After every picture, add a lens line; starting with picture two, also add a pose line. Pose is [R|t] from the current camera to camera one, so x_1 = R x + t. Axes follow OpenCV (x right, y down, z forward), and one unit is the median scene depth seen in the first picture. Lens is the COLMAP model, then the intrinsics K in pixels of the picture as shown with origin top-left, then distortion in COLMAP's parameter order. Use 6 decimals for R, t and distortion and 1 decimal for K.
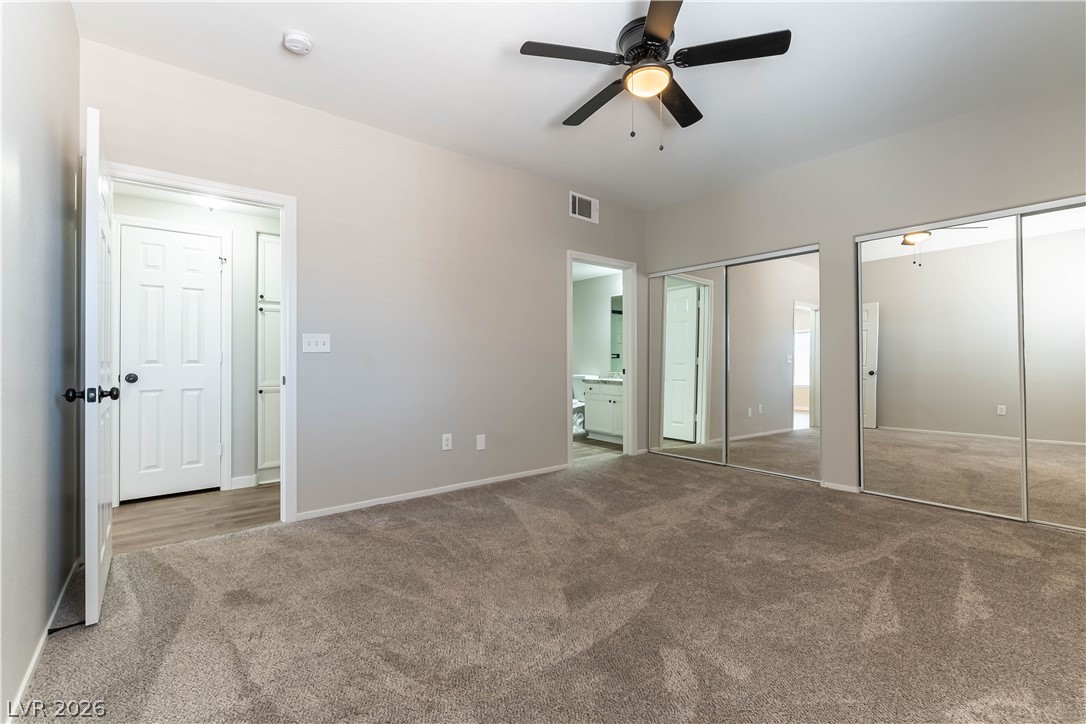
lens RADIAL K [[471.7, 0, 548.6], [0, 471.7, 360.9], [0, 0, 1]] dist [-0.000548, -0.000184]
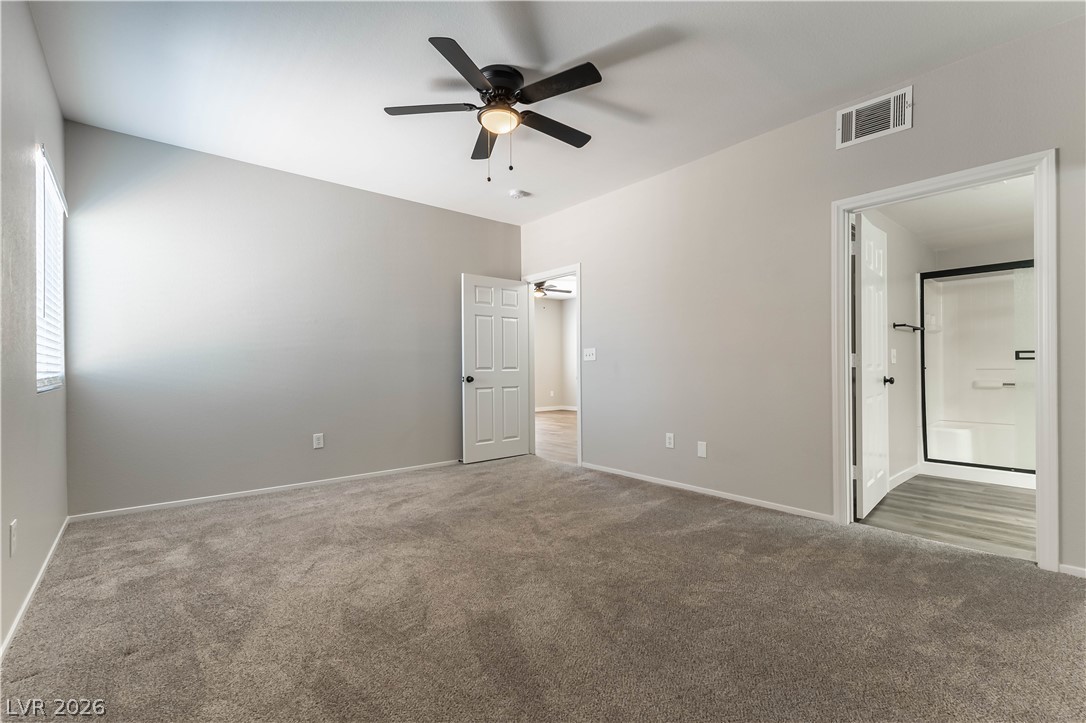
lens RADIAL K [[473.6, 0, 545.6], [0, 473.6, 369.2], [0, 0, 1]] dist [0.000003, 0.000003]
pose [[0.019752, 0.005480, -0.999790, 0.842184], [0.004985, 0.999972, 0.005580, 0.000384], [0.999792, -0.005094, 0.019724, 0.673195]]
